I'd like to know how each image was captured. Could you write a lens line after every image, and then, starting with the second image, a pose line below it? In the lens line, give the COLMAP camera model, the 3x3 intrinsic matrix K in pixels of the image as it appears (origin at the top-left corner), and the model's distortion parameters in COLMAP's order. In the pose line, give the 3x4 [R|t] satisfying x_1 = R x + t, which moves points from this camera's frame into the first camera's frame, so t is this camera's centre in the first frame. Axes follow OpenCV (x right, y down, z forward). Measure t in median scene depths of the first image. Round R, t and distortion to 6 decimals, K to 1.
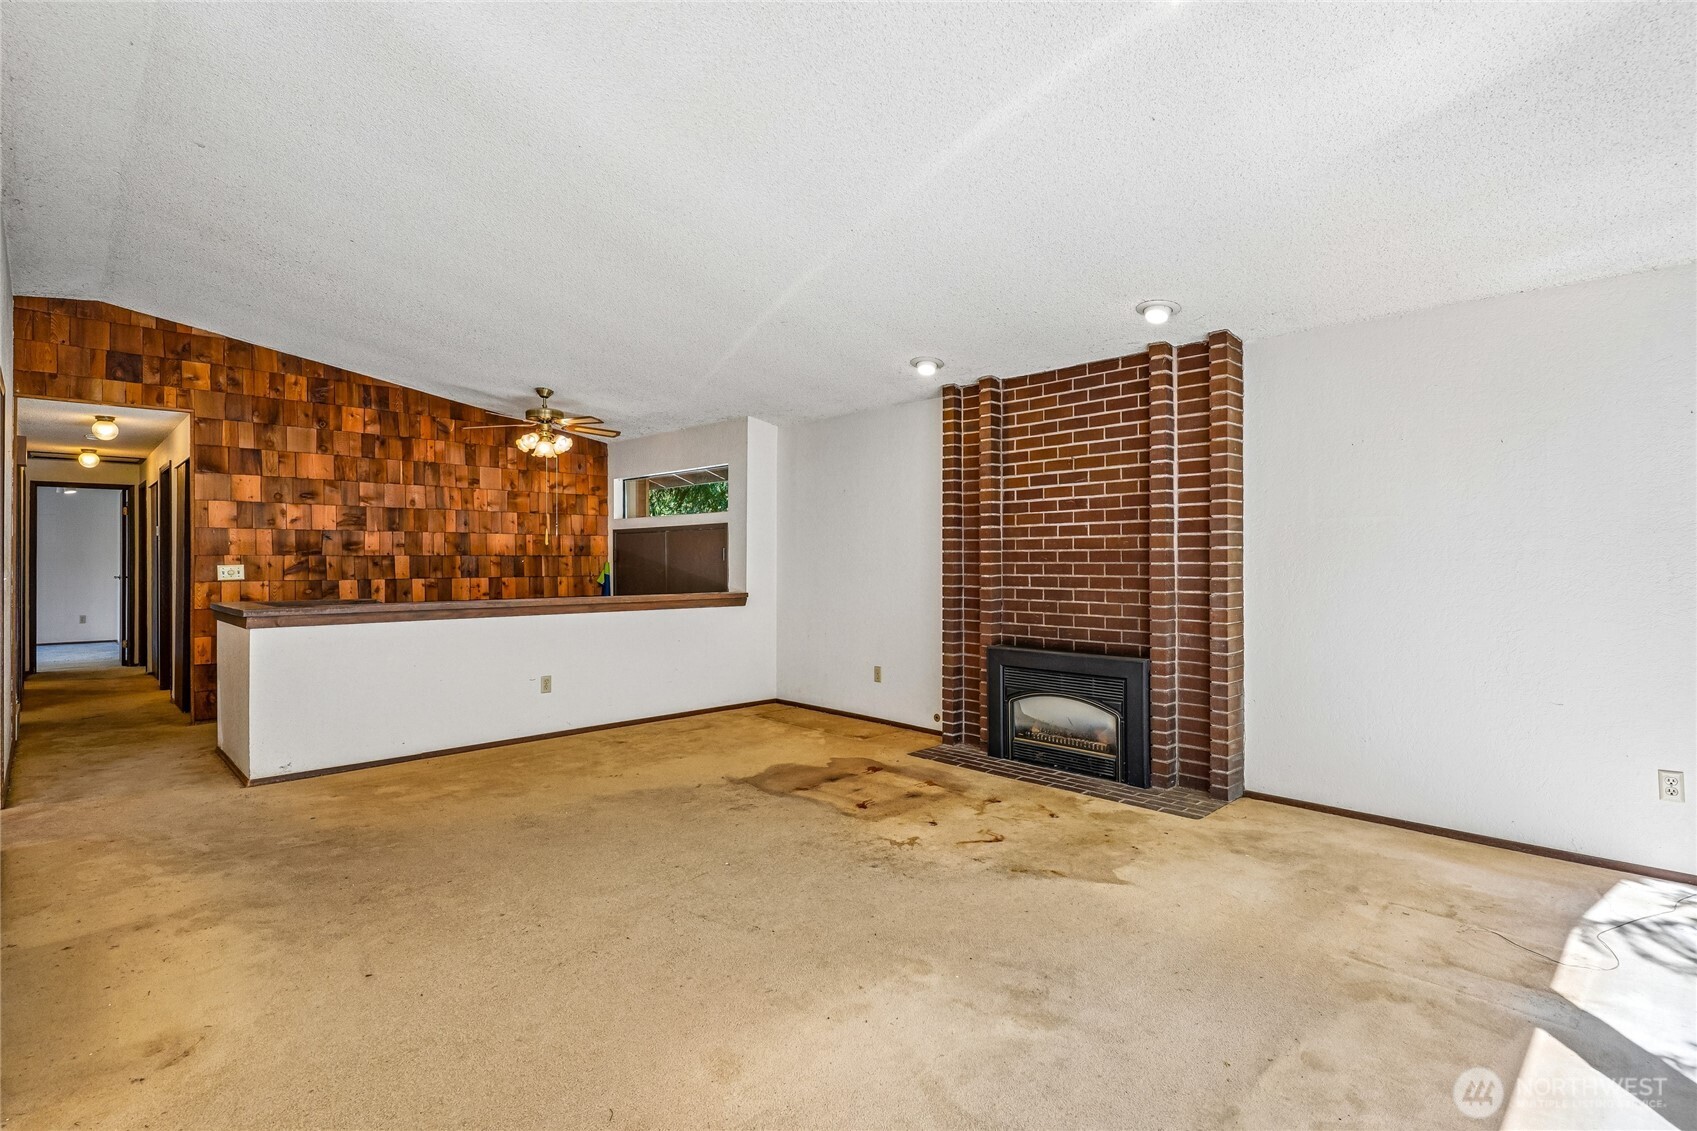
lens RADIAL K [[831.5, 0, 854.9], [0, 831.5, 557.1], [0, 0, 1]] dist [0.008000, -0.002659]
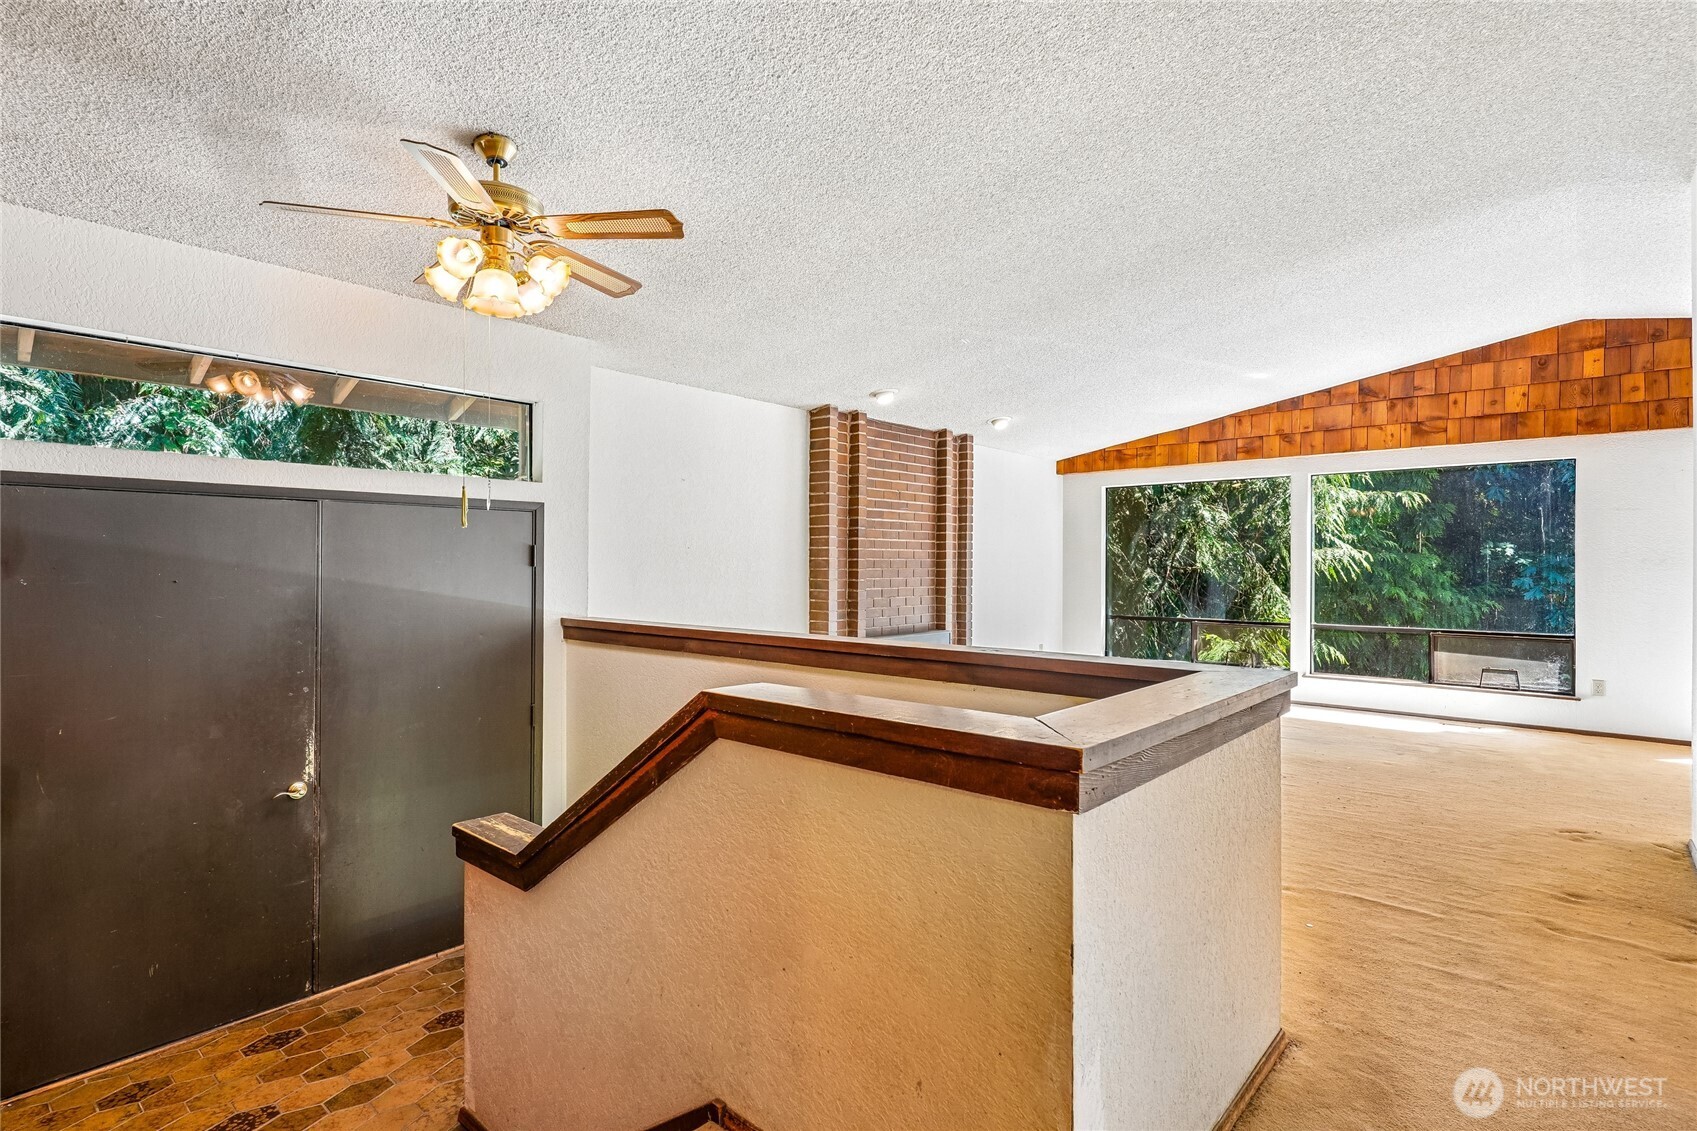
lens RADIAL K [[831.5, 0, 862.8], [0, 831.5, 565.0], [0, 0, 1]] dist [0.008000, -0.002659]
pose [[-0.085881, 0.000249, 0.996305, -1.192959], [-0.008128, 0.999967, -0.000951, 0.002491], [-0.996272, -0.008180, -0.085877, 1.290026]]
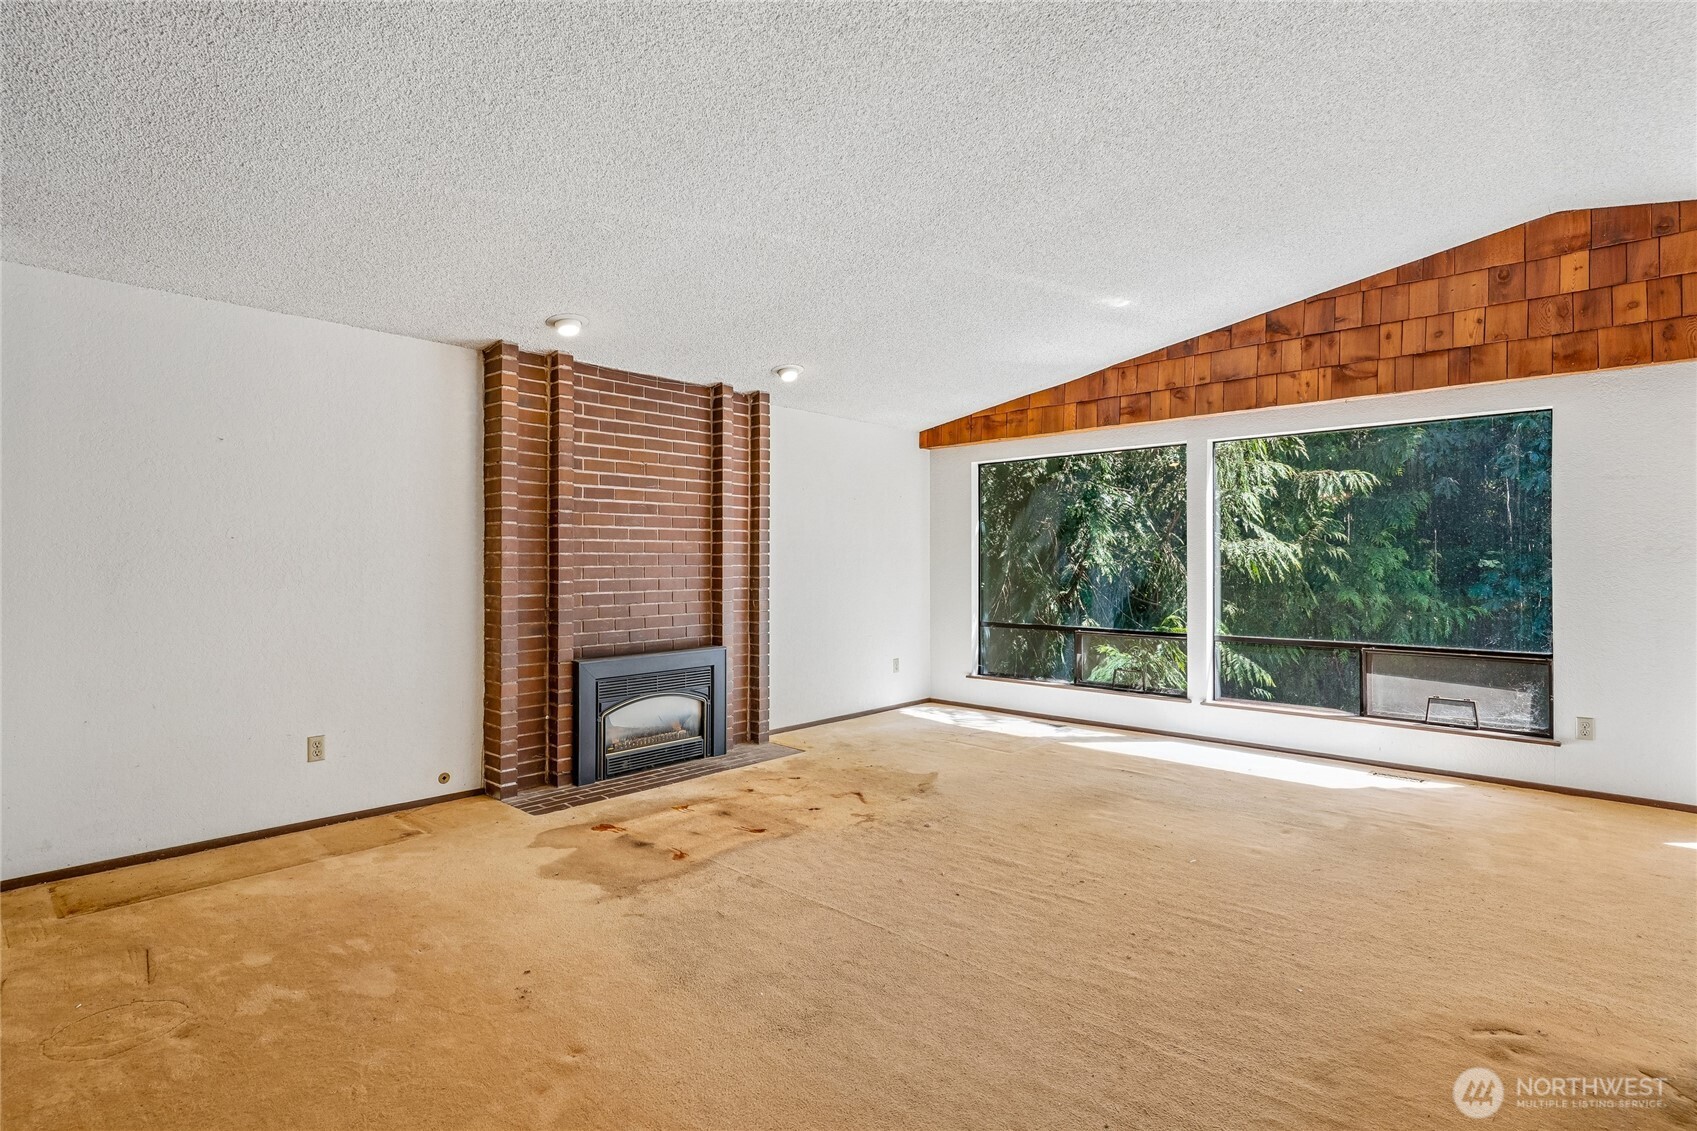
lens RADIAL K [[831.5, 0, 857.4], [0, 831.5, 559.7], [0, 0, 1]] dist [0.008000, -0.002659]
pose [[-0.062867, 0.002938, 0.998018, -0.853761], [-0.003211, 0.999990, -0.003146, 0.001365], [-0.998017, -0.003402, -0.062857, 0.880609]]
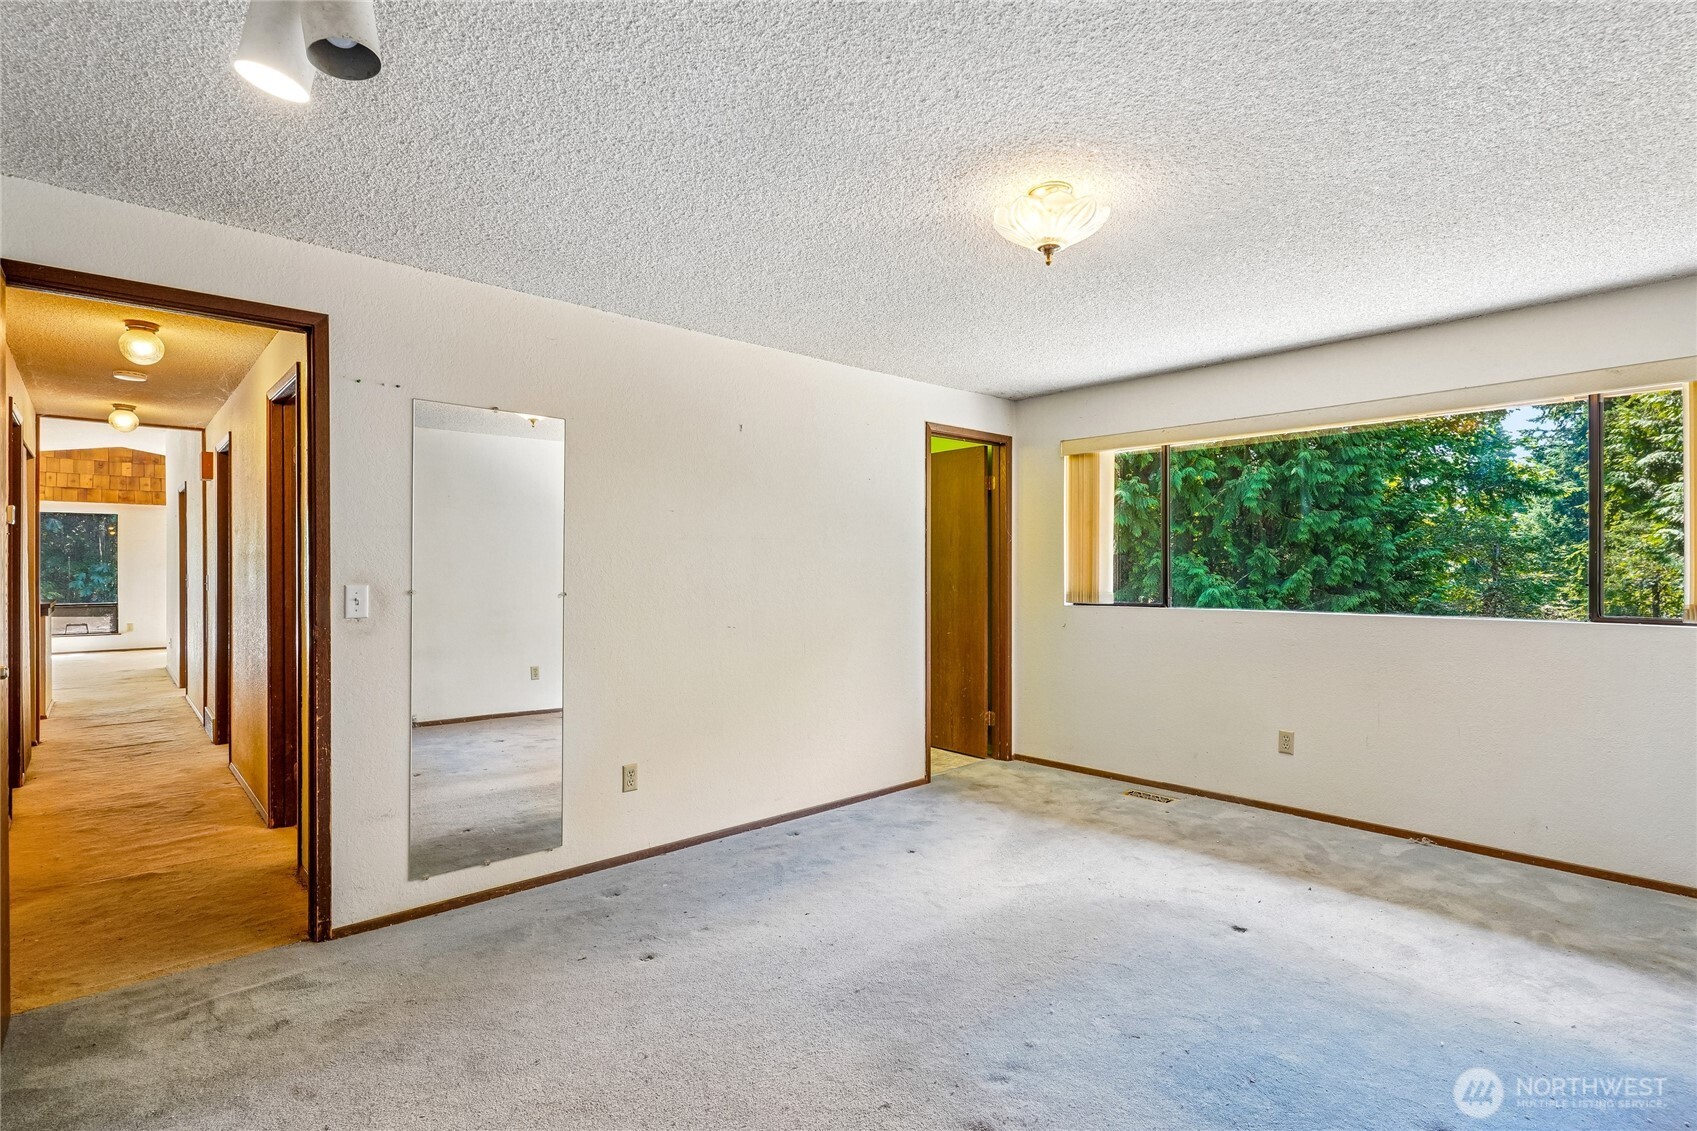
lens RADIAL K [[831.5, 0, 851.5], [0, 831.5, 566.3], [0, 0, 1]] dist [0.008000, -0.002659]
pose [[-0.999354, -0.000414, 0.035928, -2.456958], [-0.000311, 0.999996, 0.002875, -0.020721], [-0.035929, 0.002862, -0.999350, 2.688741]]
